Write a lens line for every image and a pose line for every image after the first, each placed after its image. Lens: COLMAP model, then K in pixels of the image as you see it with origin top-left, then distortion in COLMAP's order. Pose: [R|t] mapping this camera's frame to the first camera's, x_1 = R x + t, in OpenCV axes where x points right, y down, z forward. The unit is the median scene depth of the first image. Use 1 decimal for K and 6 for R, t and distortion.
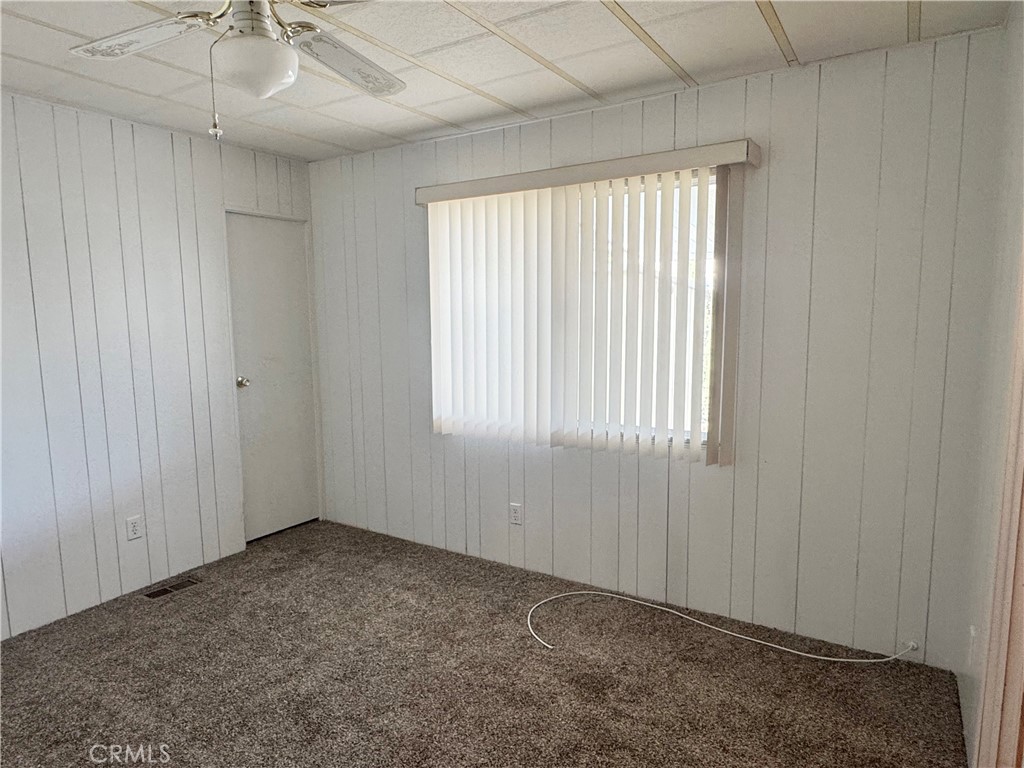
lens RADIAL K [[639.8, 0, 515.0], [0, 639.8, 389.2], [0, 0, 1]] dist [-0.011588, 0.010809]
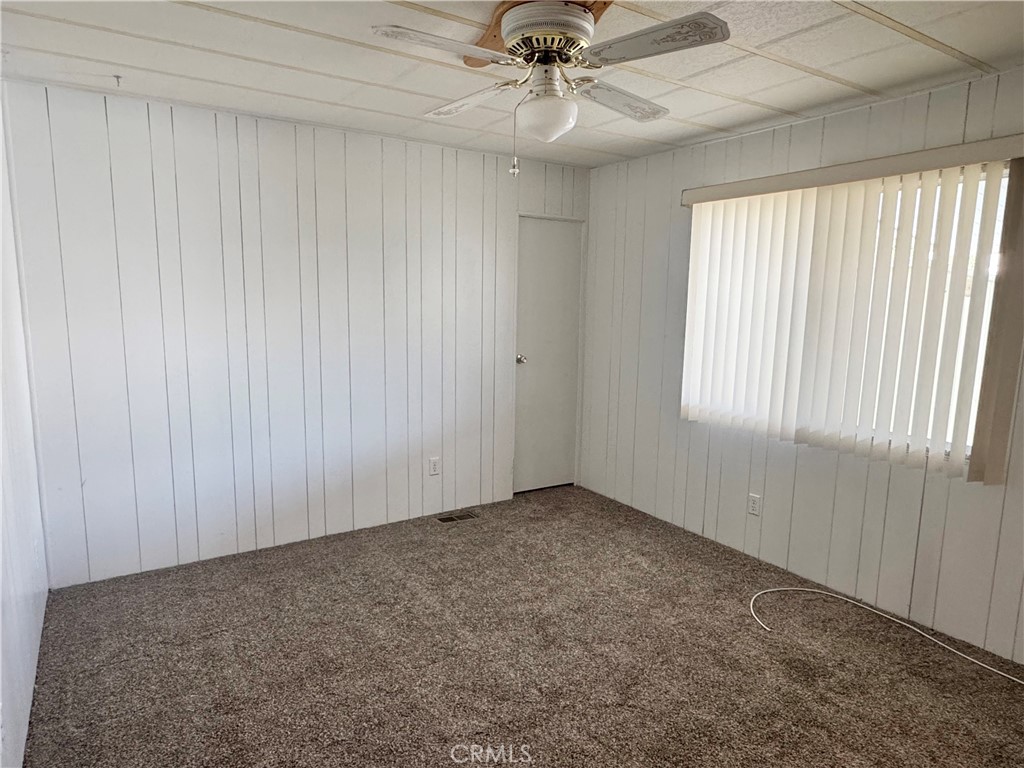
lens RADIAL K [[639.8, 0, 520.3], [0, 639.8, 384.1], [0, 0, 1]] dist [-0.011588, 0.010809]
pose [[0.914879, 0.082173, -0.395278, 0.058172], [-0.077987, 0.996597, 0.026676, 0.004097], [0.396125, 0.006422, 0.918174, -0.118850]]
